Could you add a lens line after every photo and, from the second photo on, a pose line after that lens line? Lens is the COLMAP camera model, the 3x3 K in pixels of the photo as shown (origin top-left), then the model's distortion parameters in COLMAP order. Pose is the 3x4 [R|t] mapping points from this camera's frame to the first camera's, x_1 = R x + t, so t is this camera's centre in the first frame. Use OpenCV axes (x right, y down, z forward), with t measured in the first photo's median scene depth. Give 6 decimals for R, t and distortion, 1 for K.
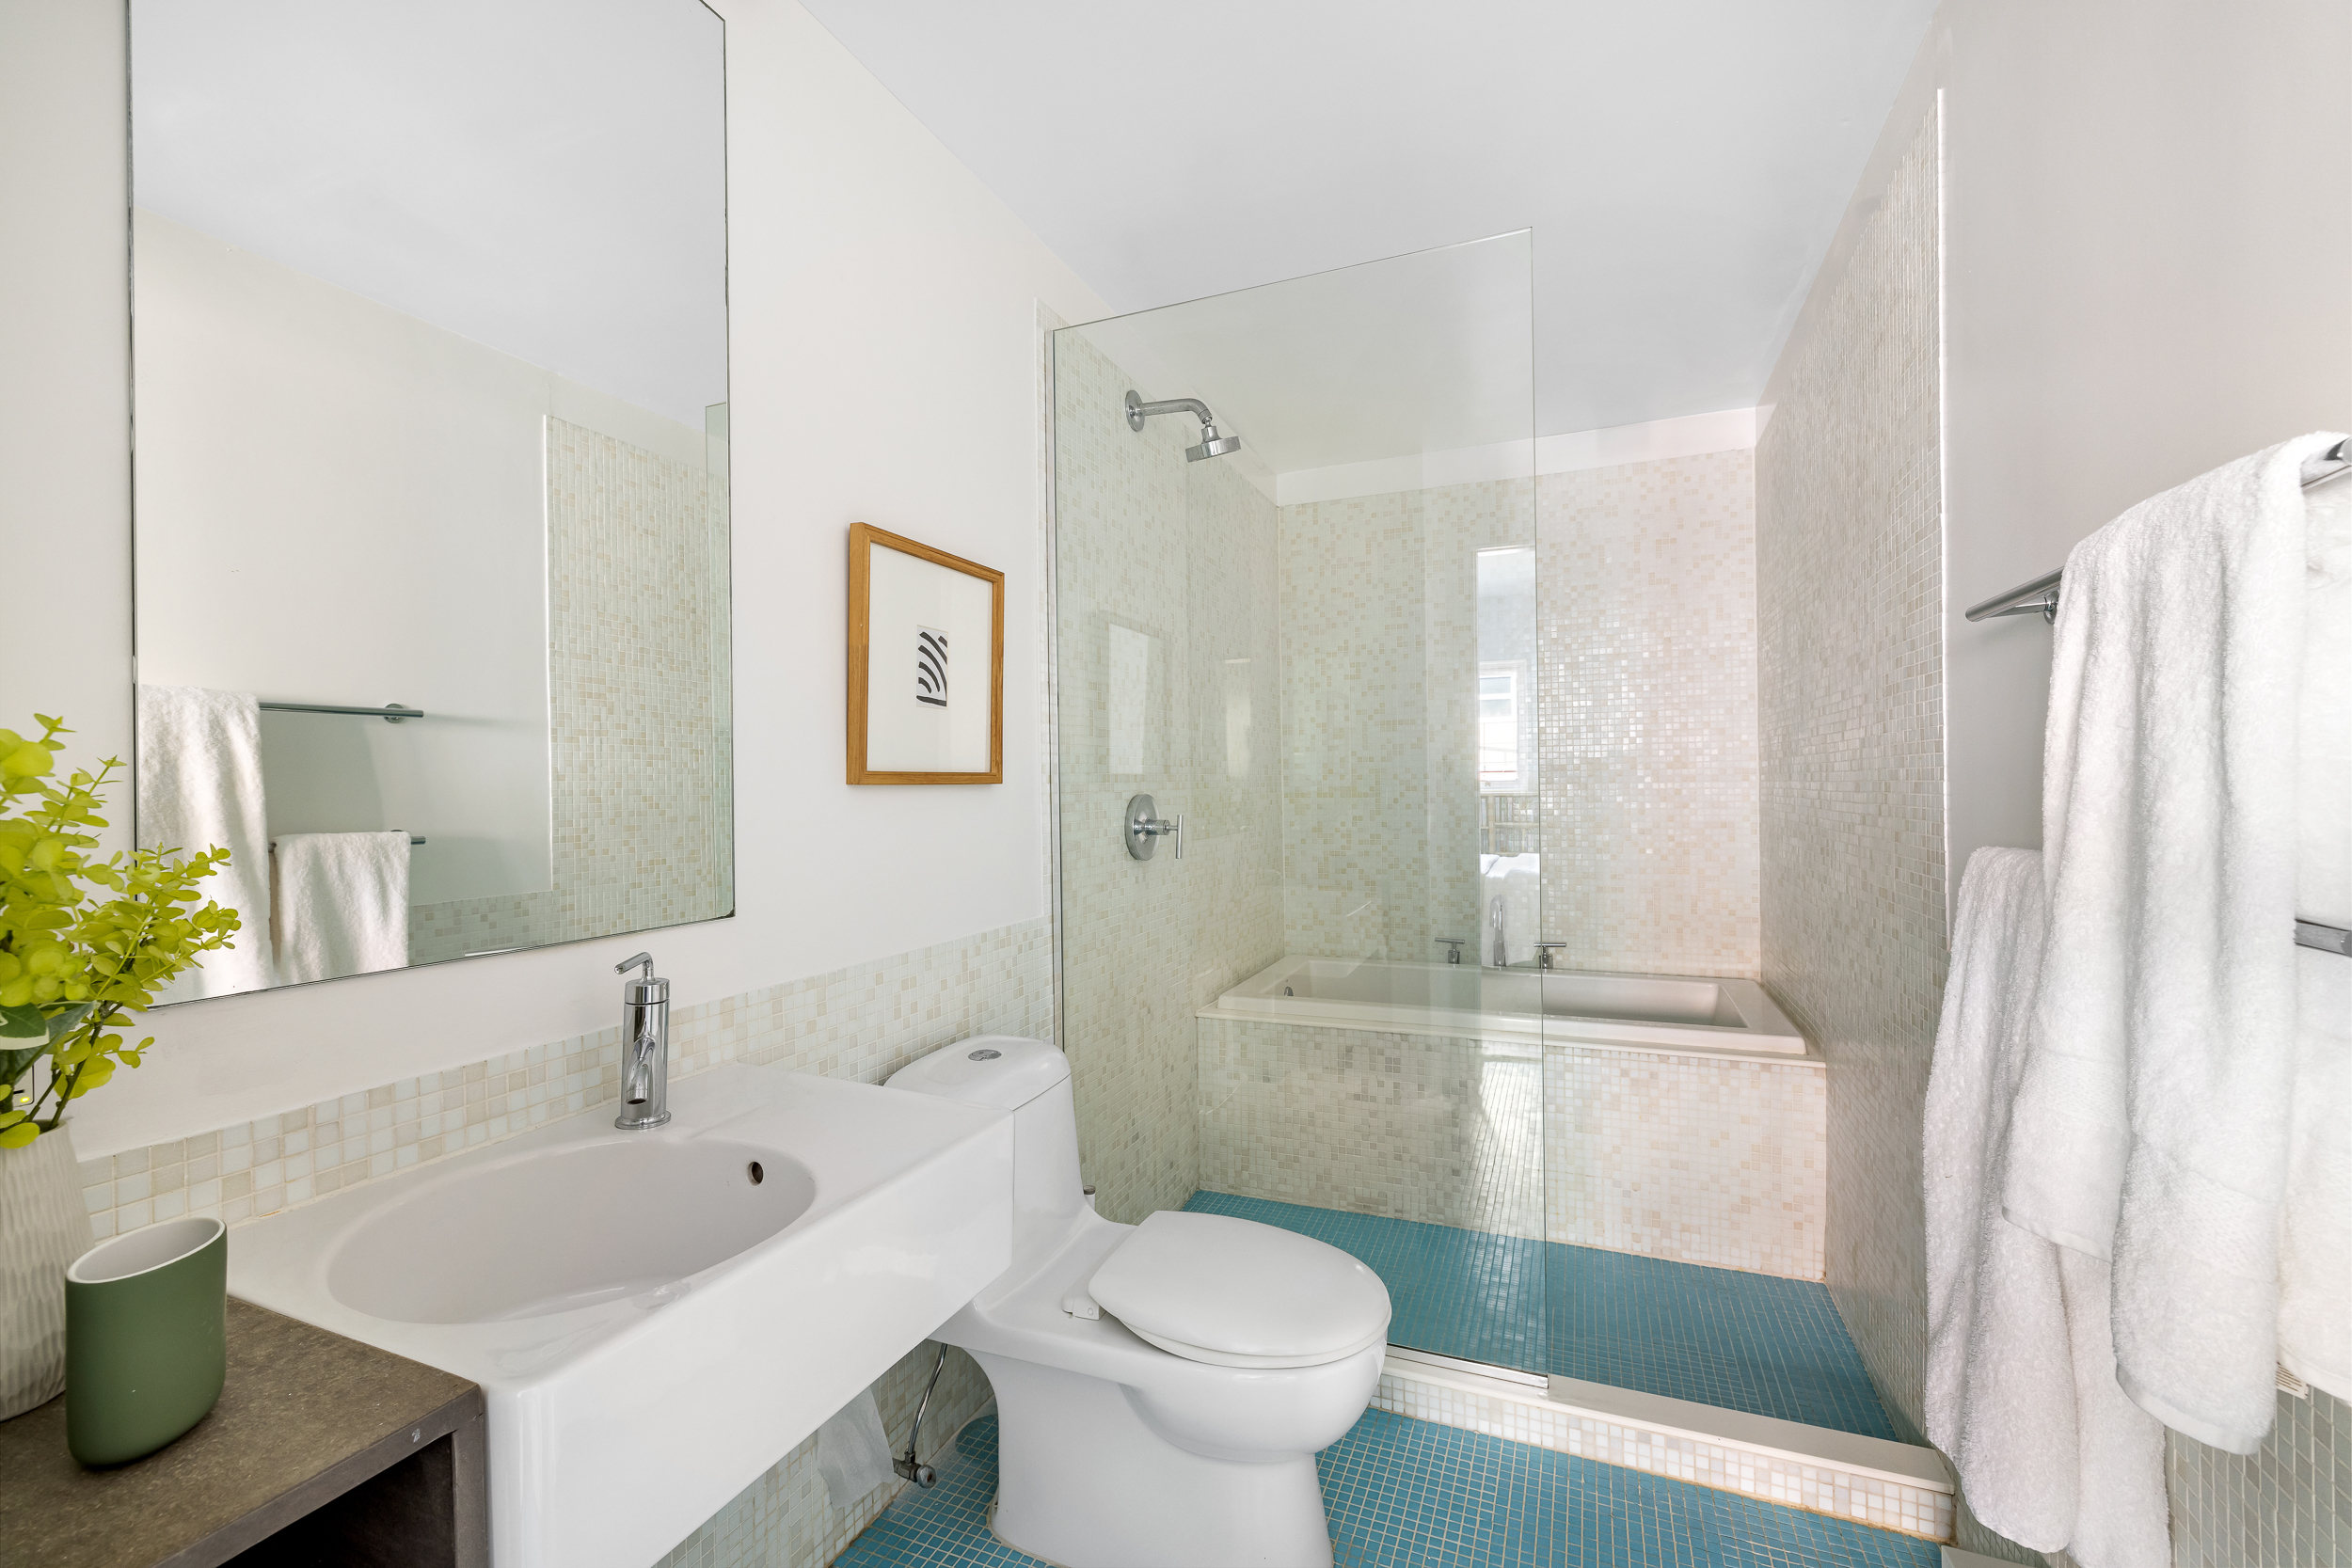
lens RADIAL K [[990.9, 0, 1175.0], [0, 990.9, 787.9], [0, 0, 1]] dist [0.001572, 0.000096]
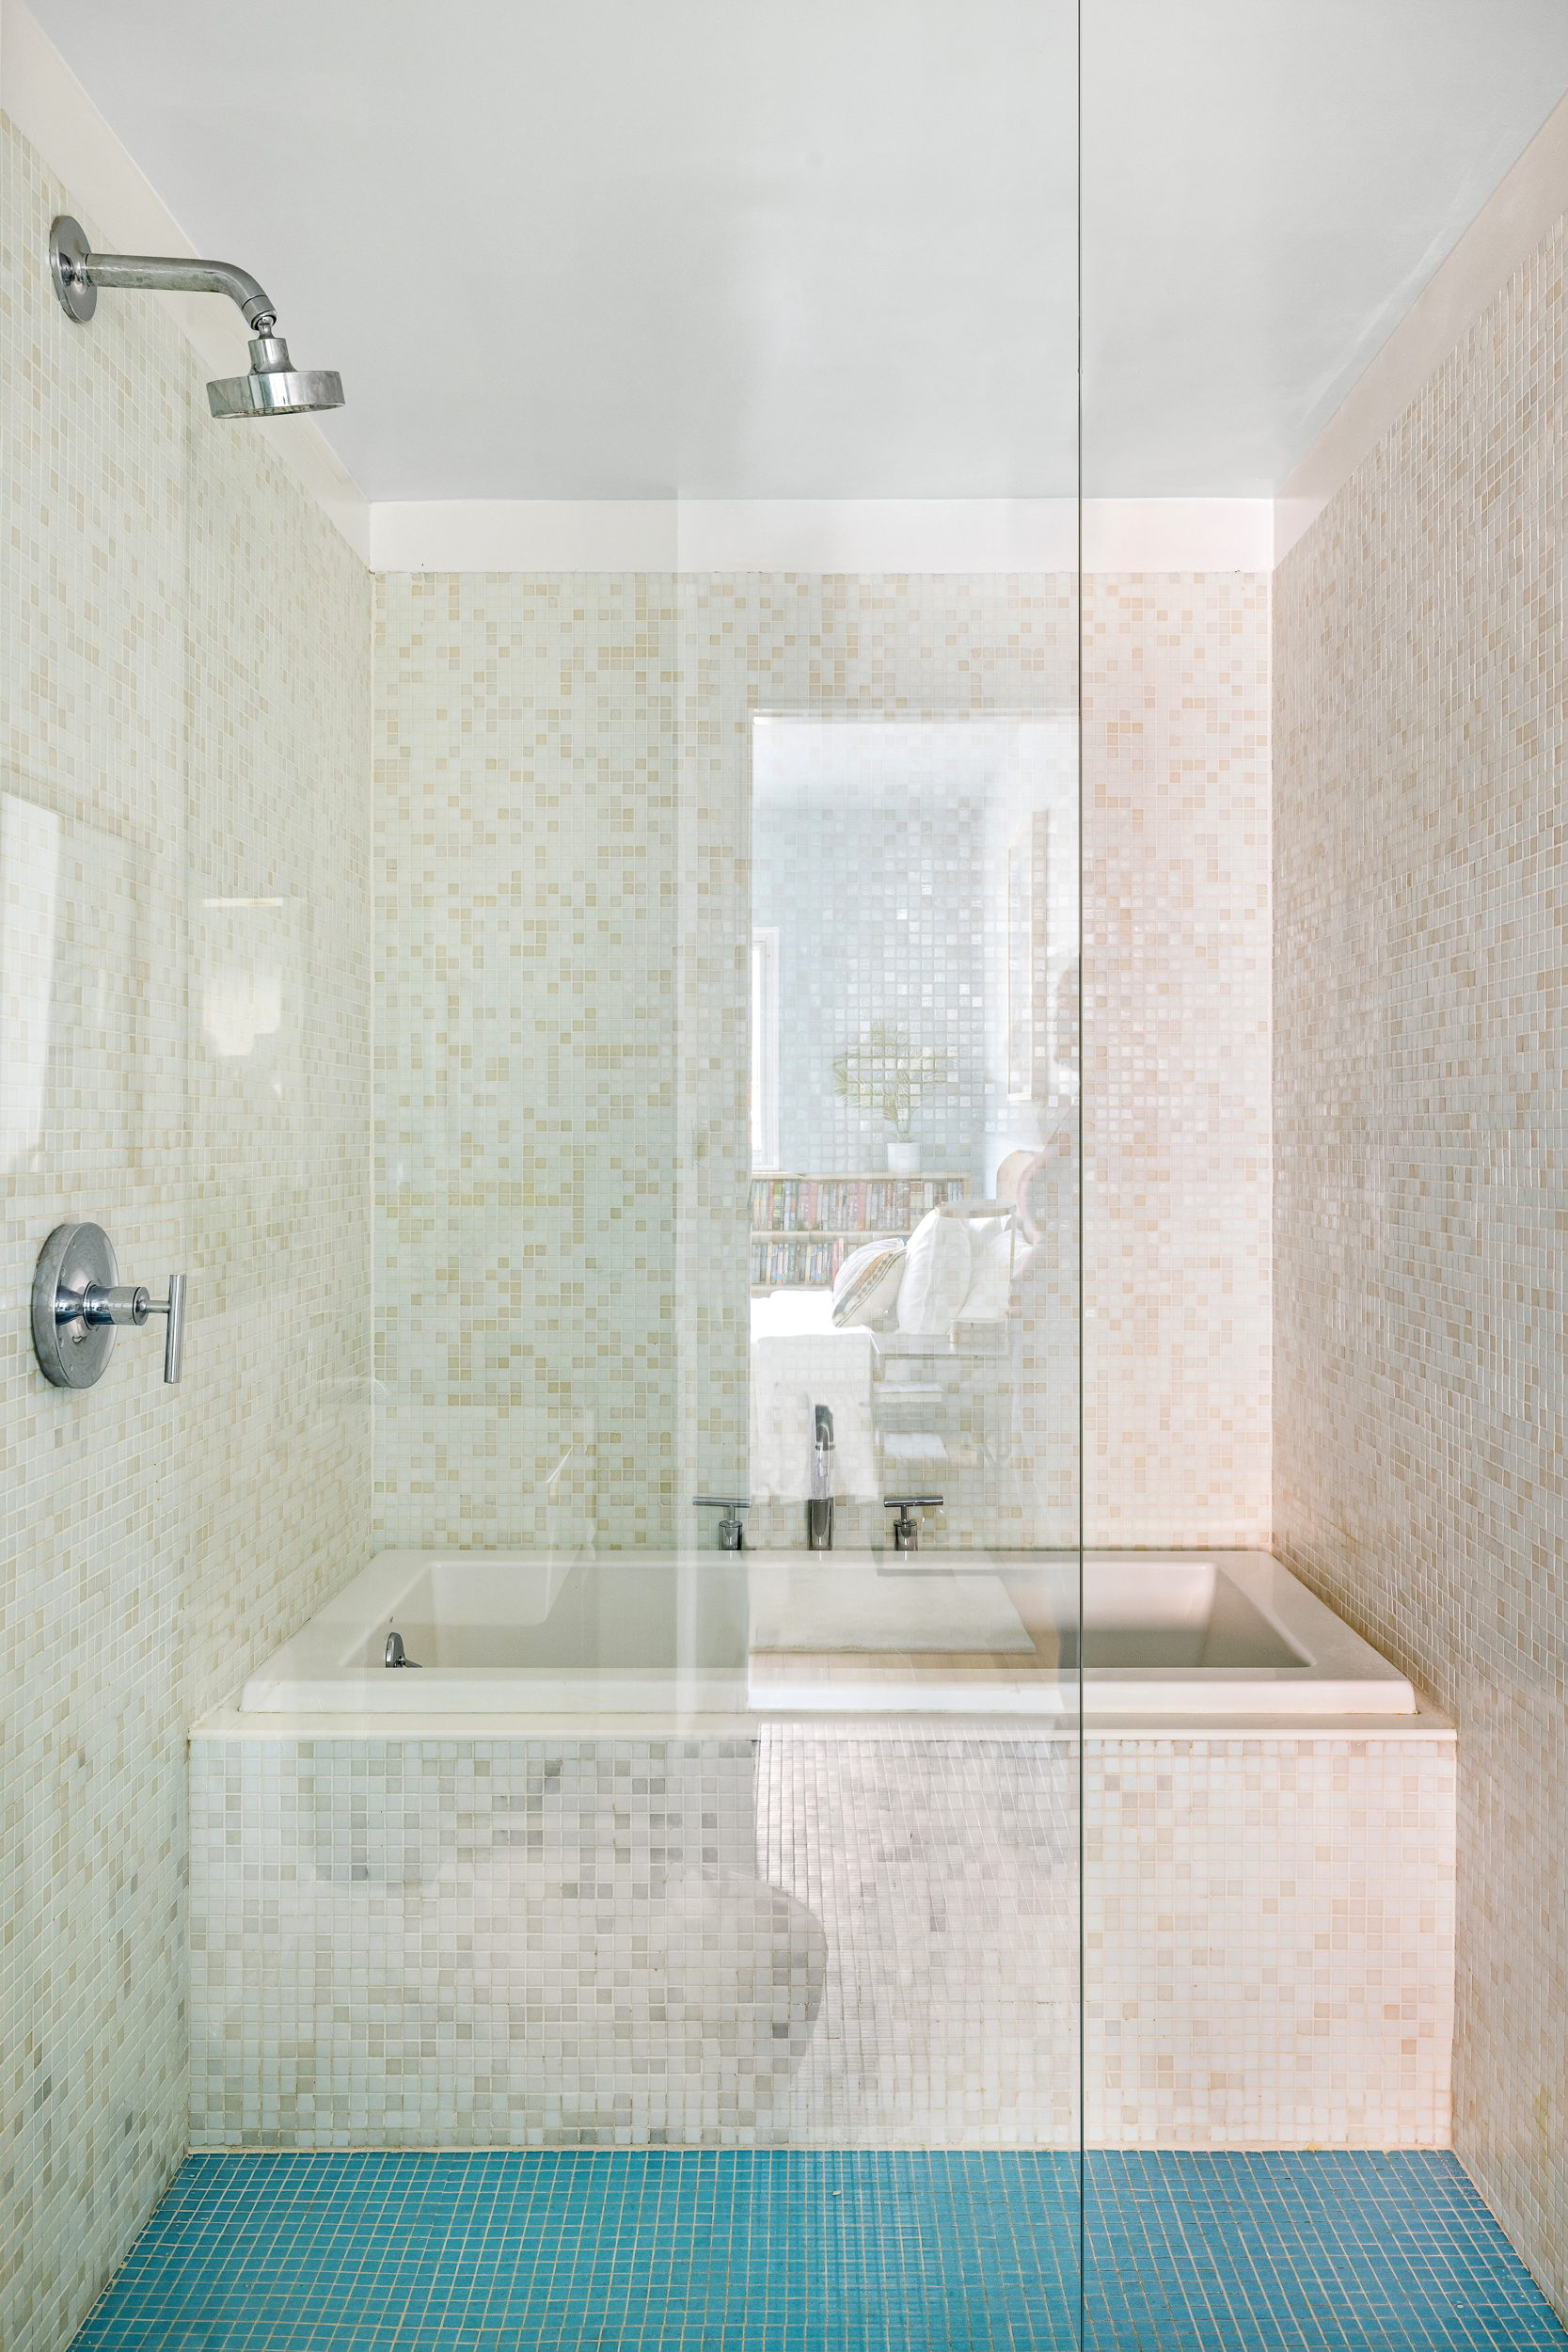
lens RADIAL K [[1825.2, 0, 785.0], [0, 1825.2, 1120.0], [0, 0, 1]] dist [0.002969, 0.003573]
pose [[0.926745, 0.017067, 0.375304, -0.037371], [-0.012620, 0.999818, -0.014306, -0.023200], [-0.375480, 0.008522, 0.926792, 0.169843]]
